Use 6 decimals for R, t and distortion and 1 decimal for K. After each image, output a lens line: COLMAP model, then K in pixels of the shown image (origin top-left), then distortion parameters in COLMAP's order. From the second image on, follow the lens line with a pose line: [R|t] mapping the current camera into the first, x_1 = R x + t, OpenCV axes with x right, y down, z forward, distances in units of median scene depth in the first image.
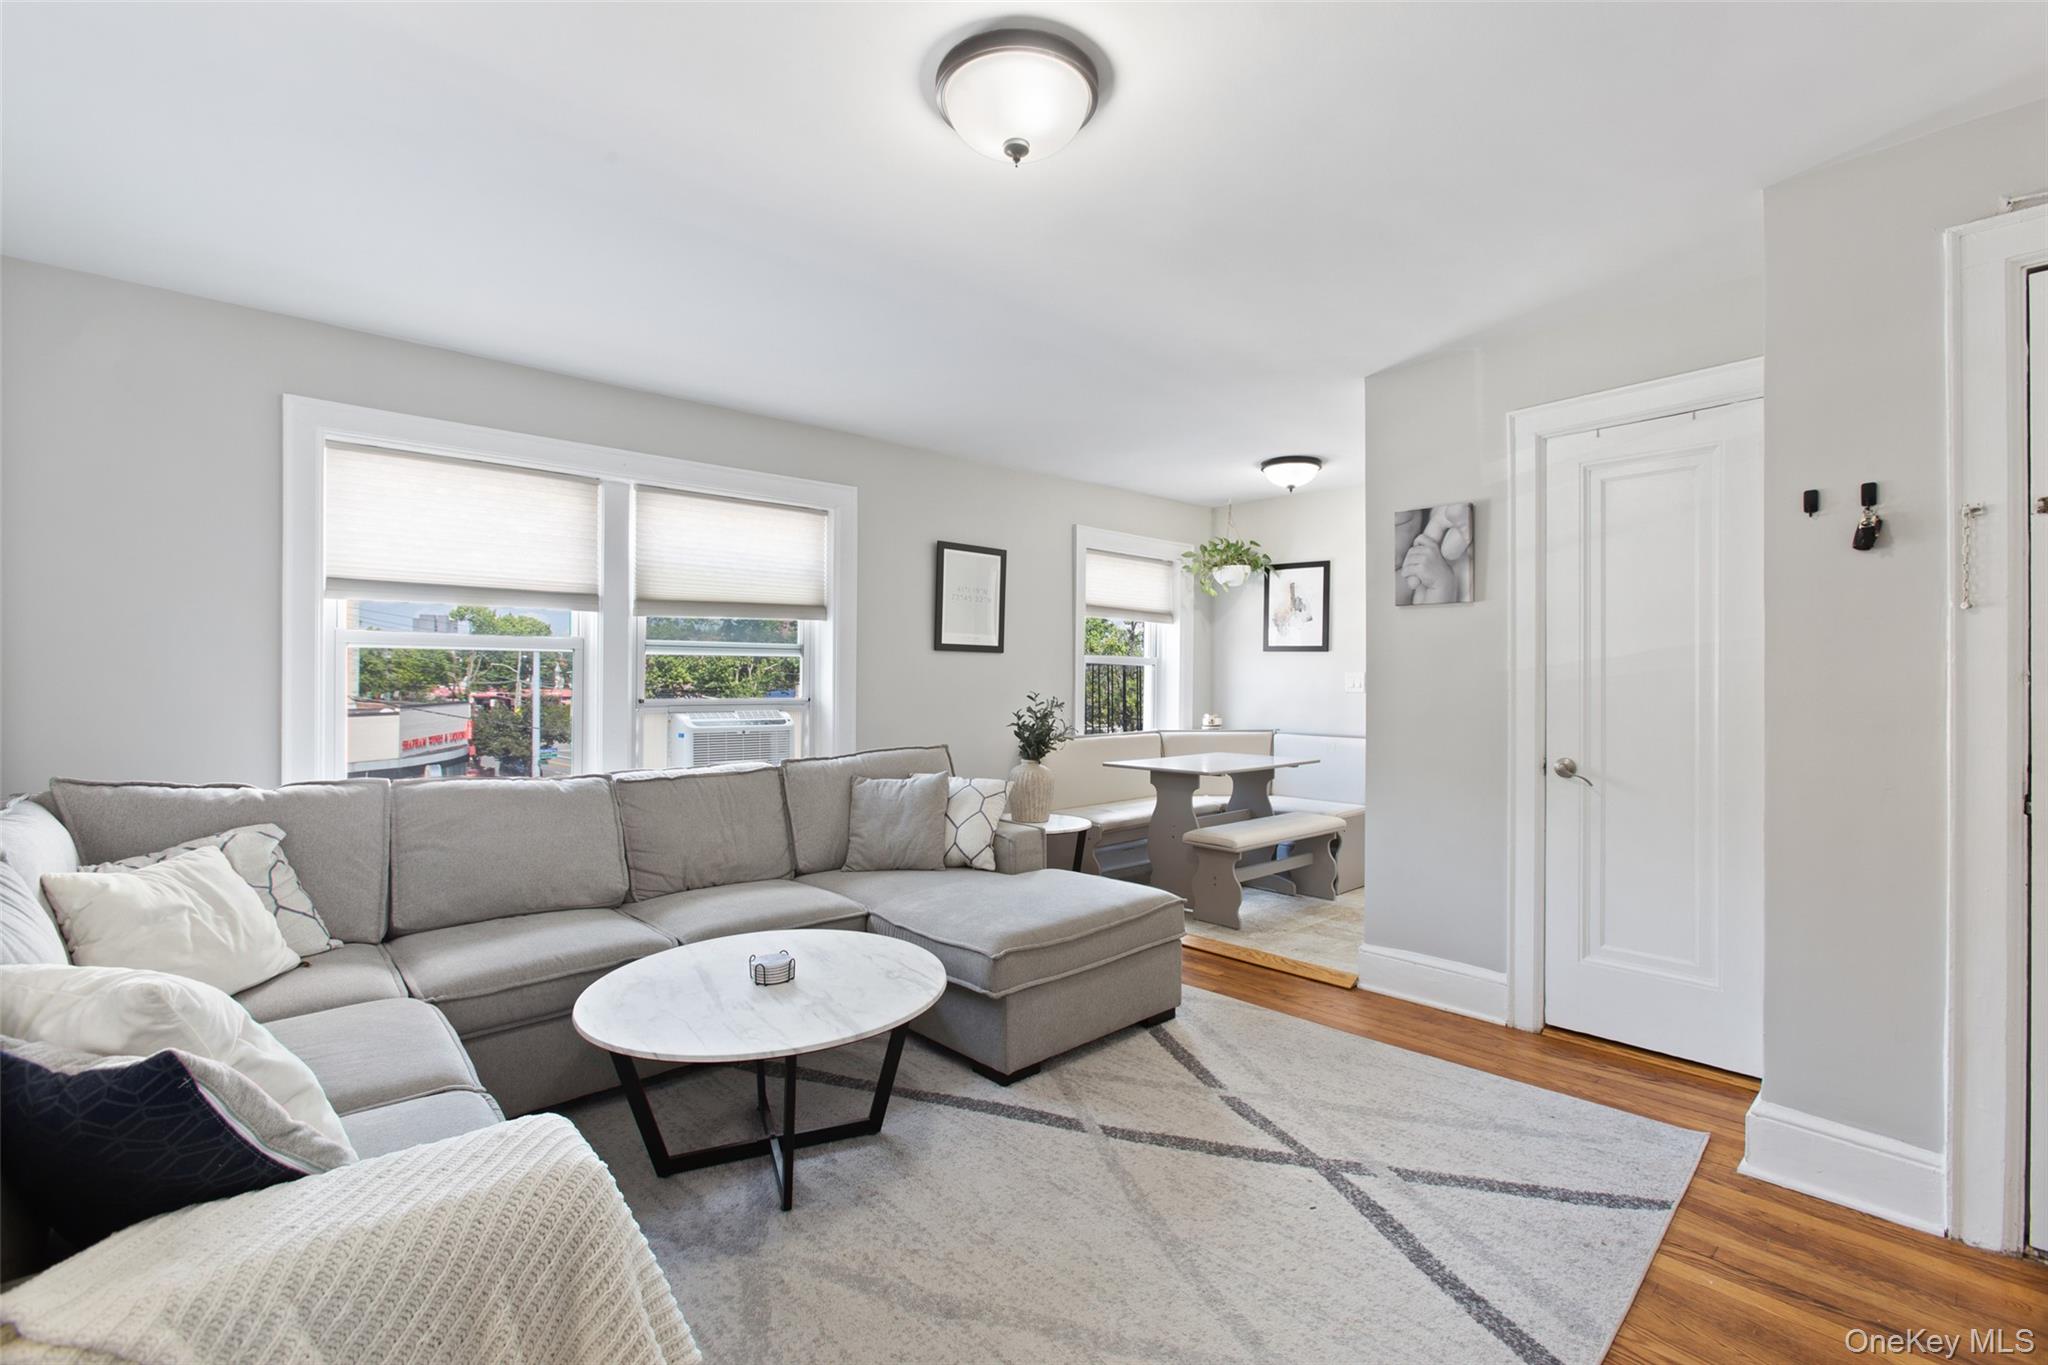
lens RADIAL K [[912.5, 0, 1024.0], [0, 912.5, 682.5], [0, 0, 1]] dist [-0.000908, 0.000450]
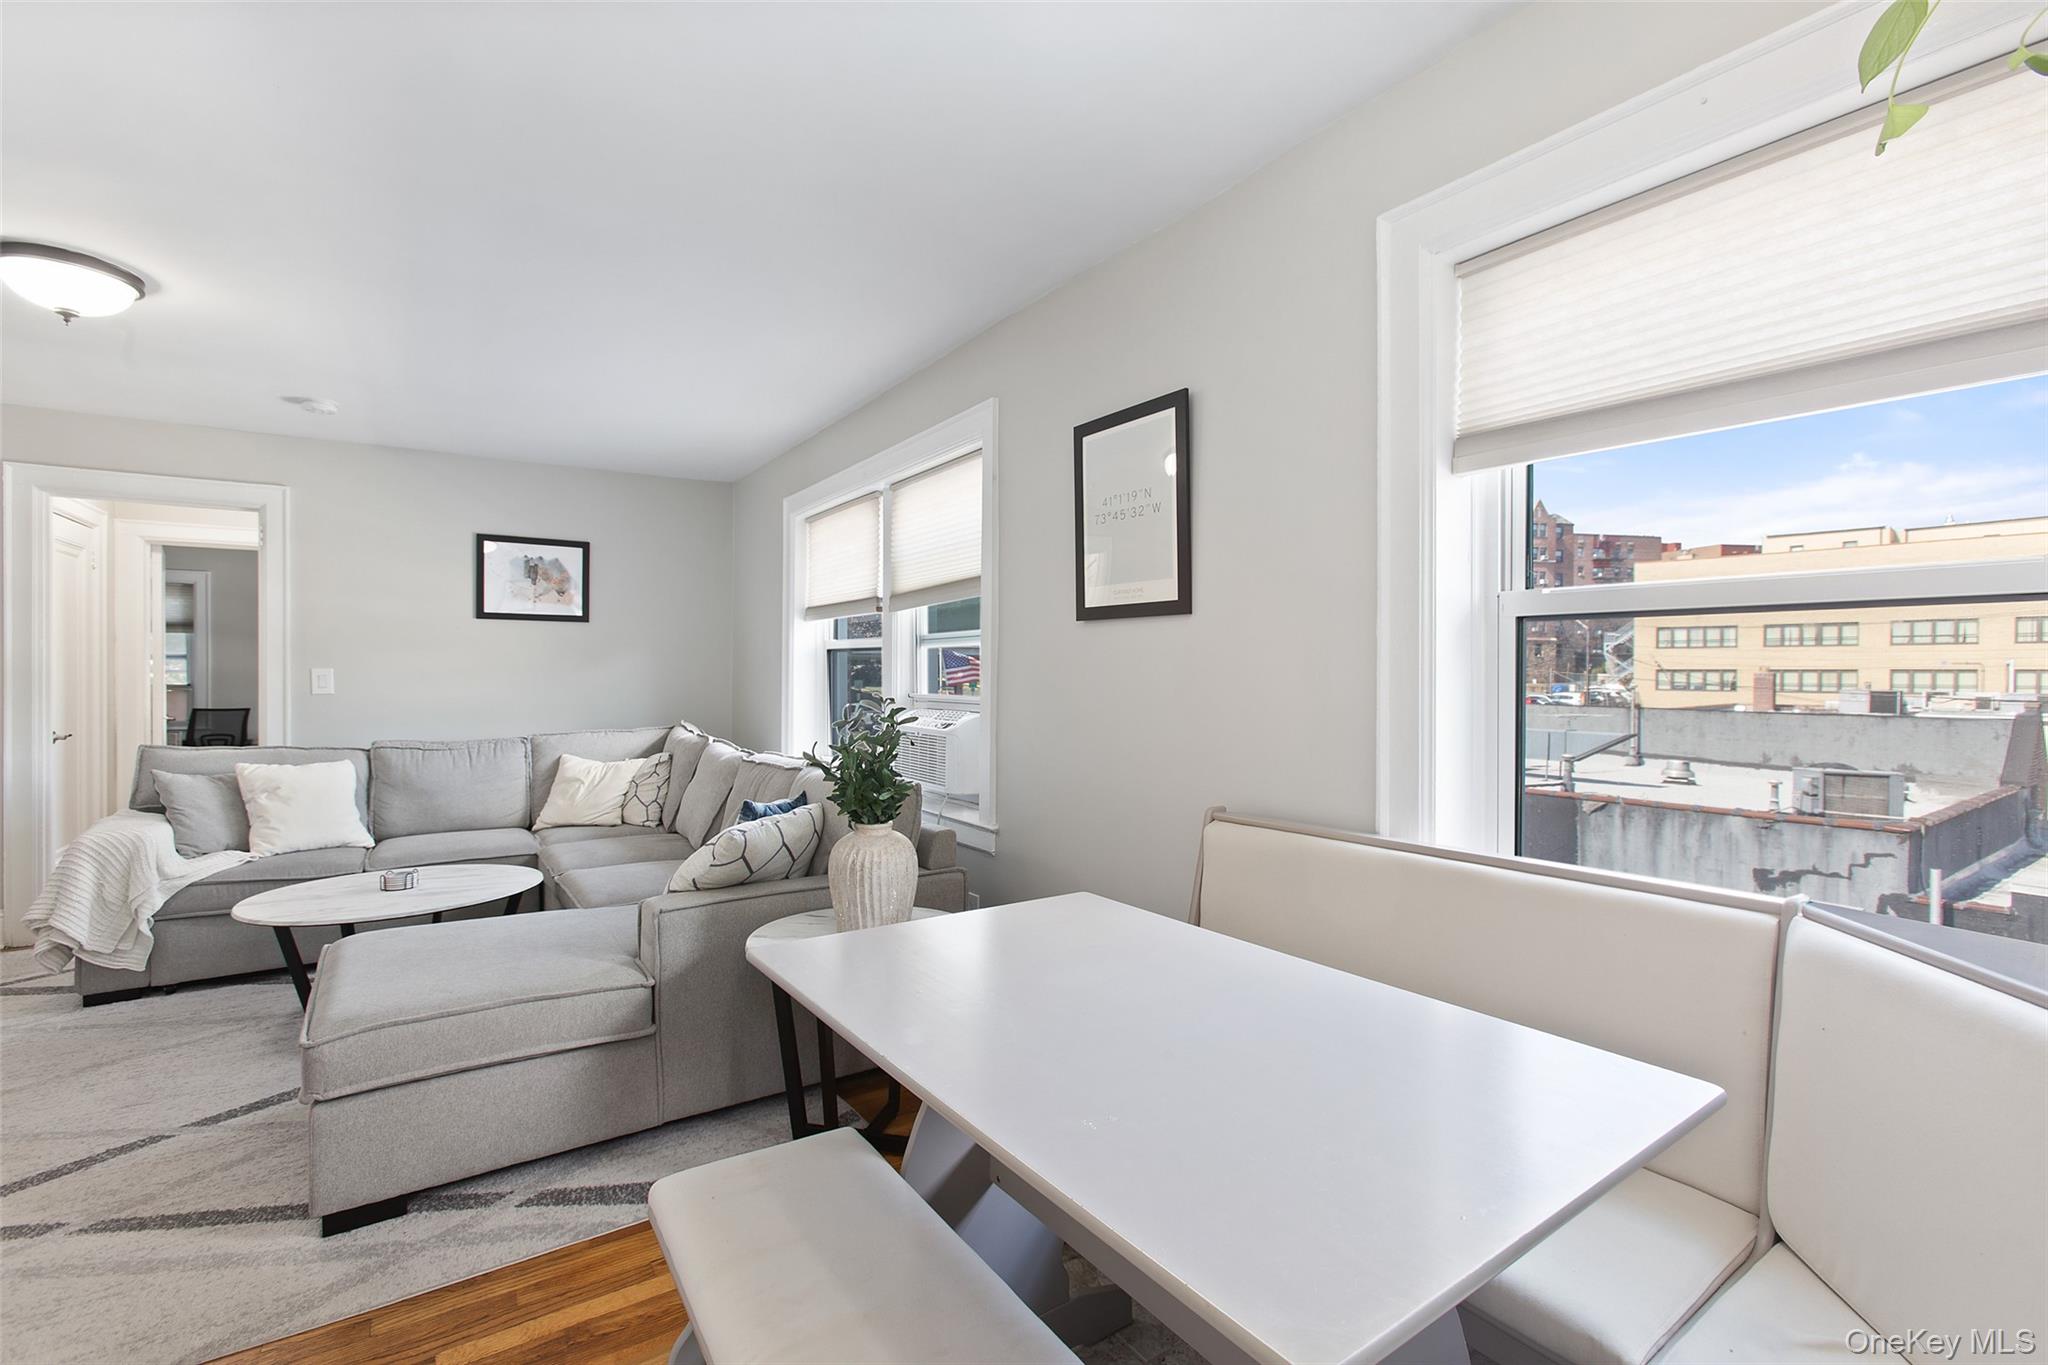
lens RADIAL K [[906.5, 0, 1055.0], [0, 906.5, 659.7], [0, 0, 1]] dist [-0.001015, 0.000667]
pose [[-0.132796, -0.006396, -0.991123, 0.683530], [0.005334, 0.999960, -0.007168, -0.009859], [0.991129, -0.006238, -0.132756, 1.525490]]
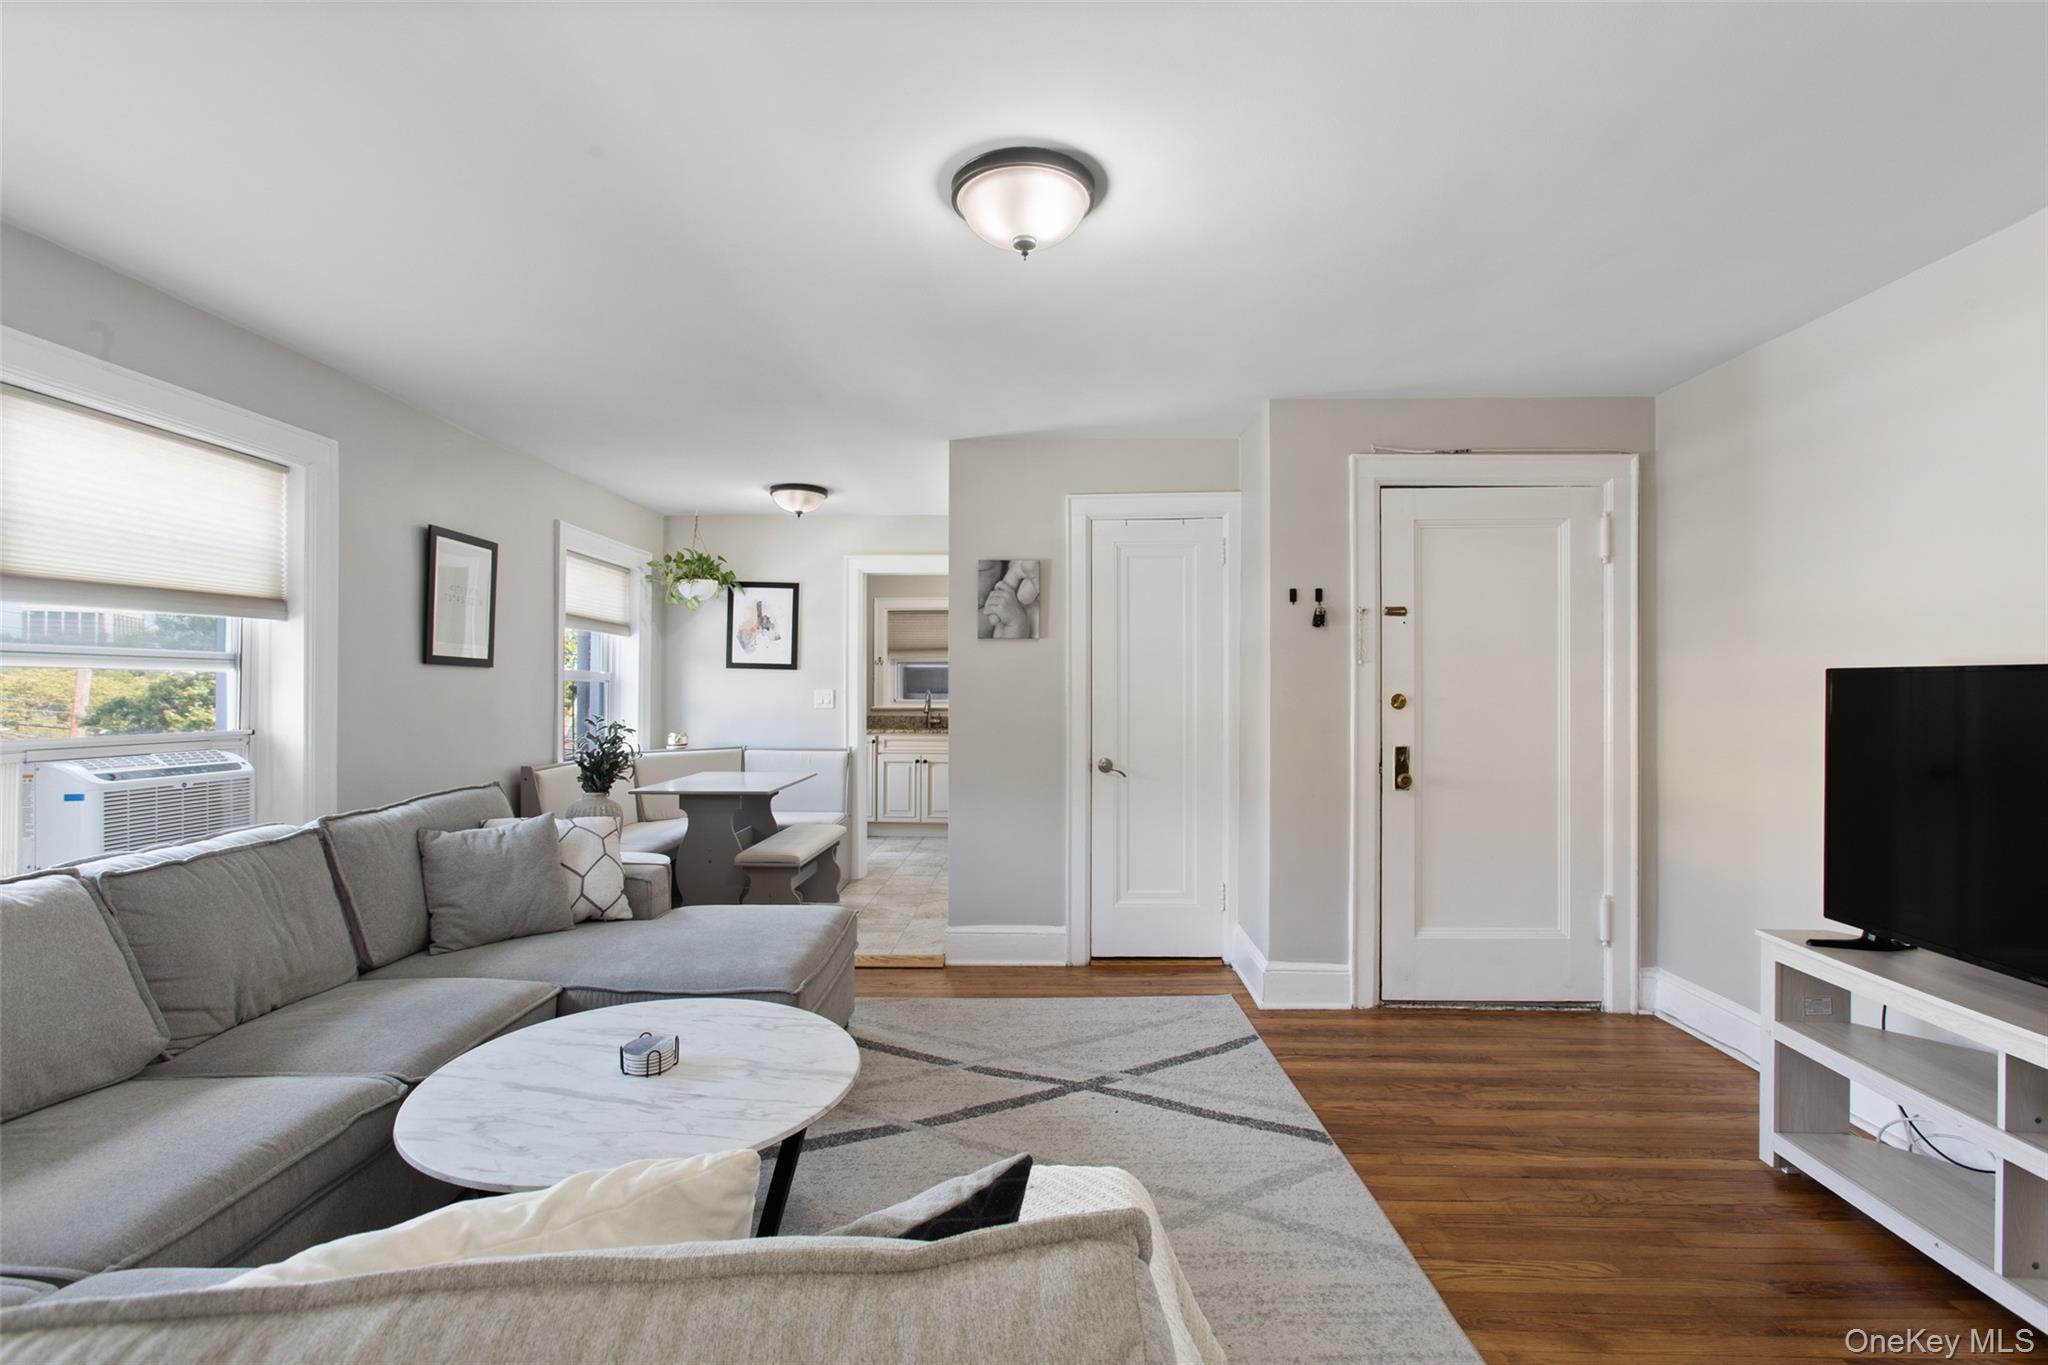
lens RADIAL K [[943.9, 0, 1027.0], [0, 943.9, 689.1], [0, 0, 1]] dist [-0.059046, 0.053032]
pose [[0.691890, -0.000235, 0.722003, -0.456007], [0.002021, 0.999997, -0.001612, -0.015883], [-0.722000, 0.002575, 0.691888, 0.104310]]
